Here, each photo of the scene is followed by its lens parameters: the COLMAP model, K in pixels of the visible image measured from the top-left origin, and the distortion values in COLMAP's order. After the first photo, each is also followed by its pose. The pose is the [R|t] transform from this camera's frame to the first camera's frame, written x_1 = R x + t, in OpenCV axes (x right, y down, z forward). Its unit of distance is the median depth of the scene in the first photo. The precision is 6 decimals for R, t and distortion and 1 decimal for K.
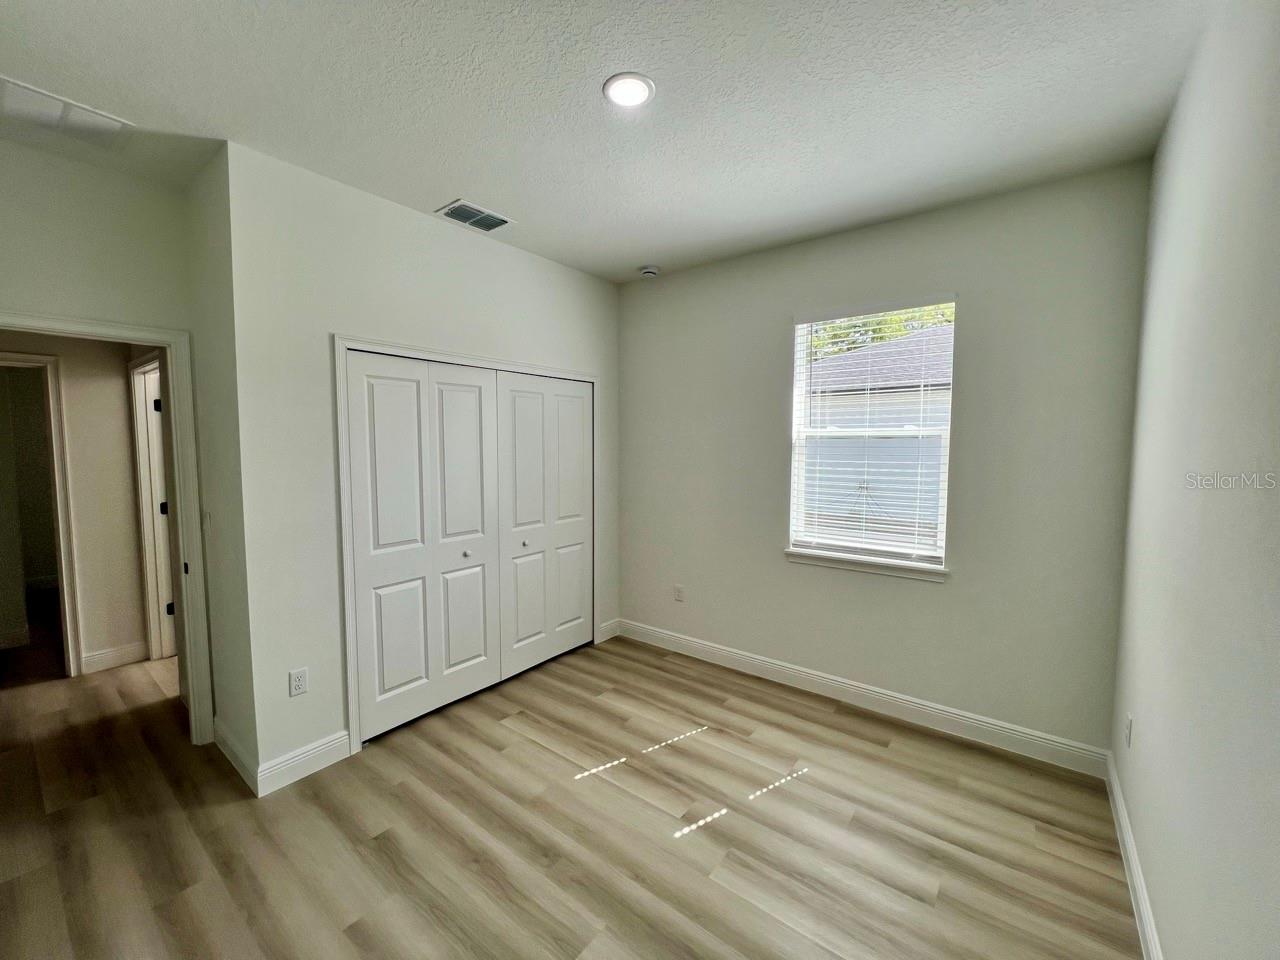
lens RADIAL K [[513.9, 0, 635.7], [0, 513.9, 477.9], [0, 0, 1]] dist [-0.002669, 0.001060]
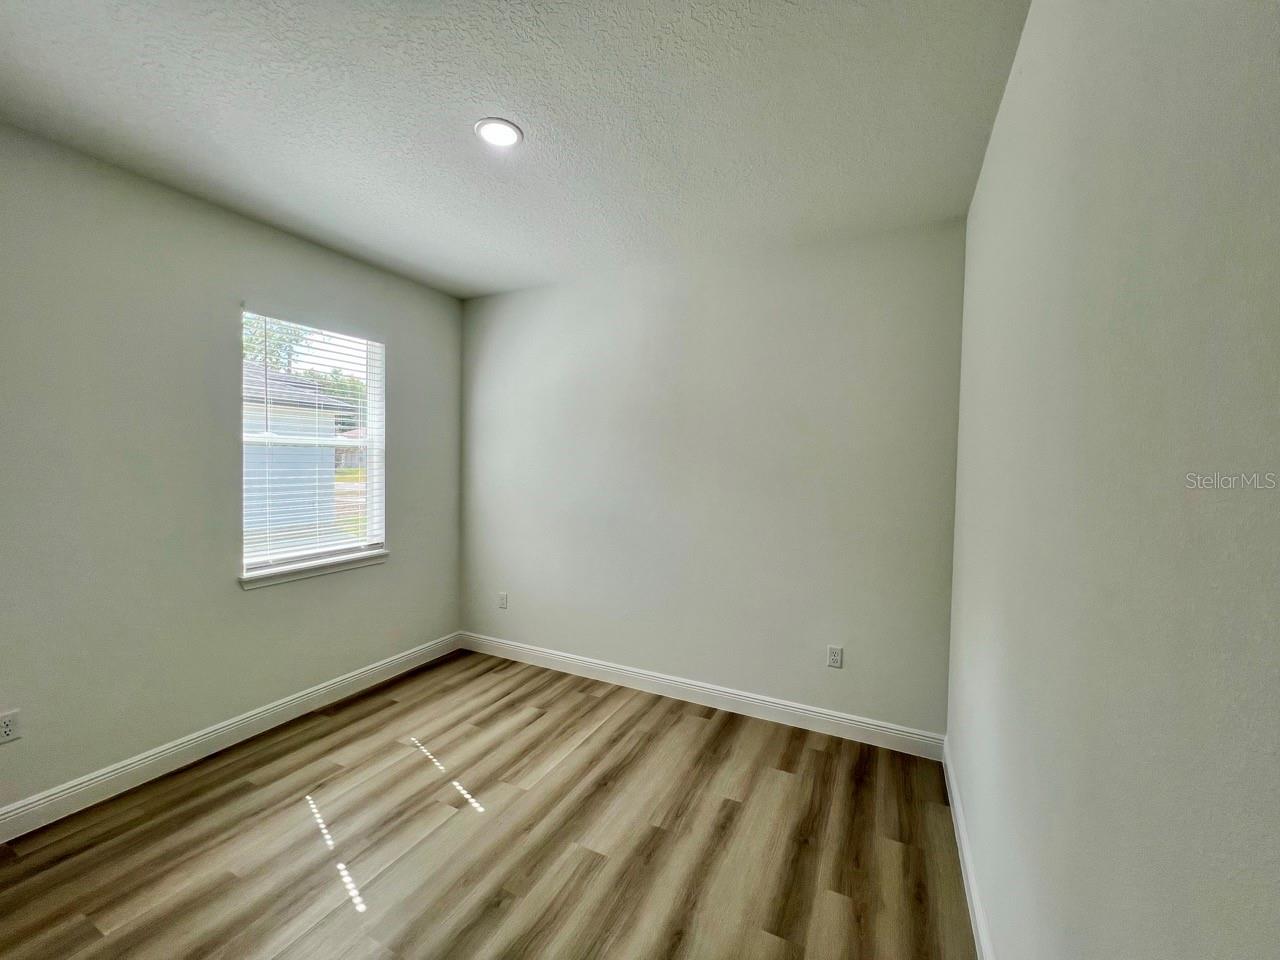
lens RADIAL K [[513.9, 0, 634.5], [0, 513.9, 478.3], [0, 0, 1]] dist [-0.002669, 0.001060]
pose [[-0.198676, -0.037348, 0.979353, -0.796551], [0.050540, 0.997554, 0.048295, -0.035361], [-0.978761, 0.059092, -0.196302, 0.658465]]
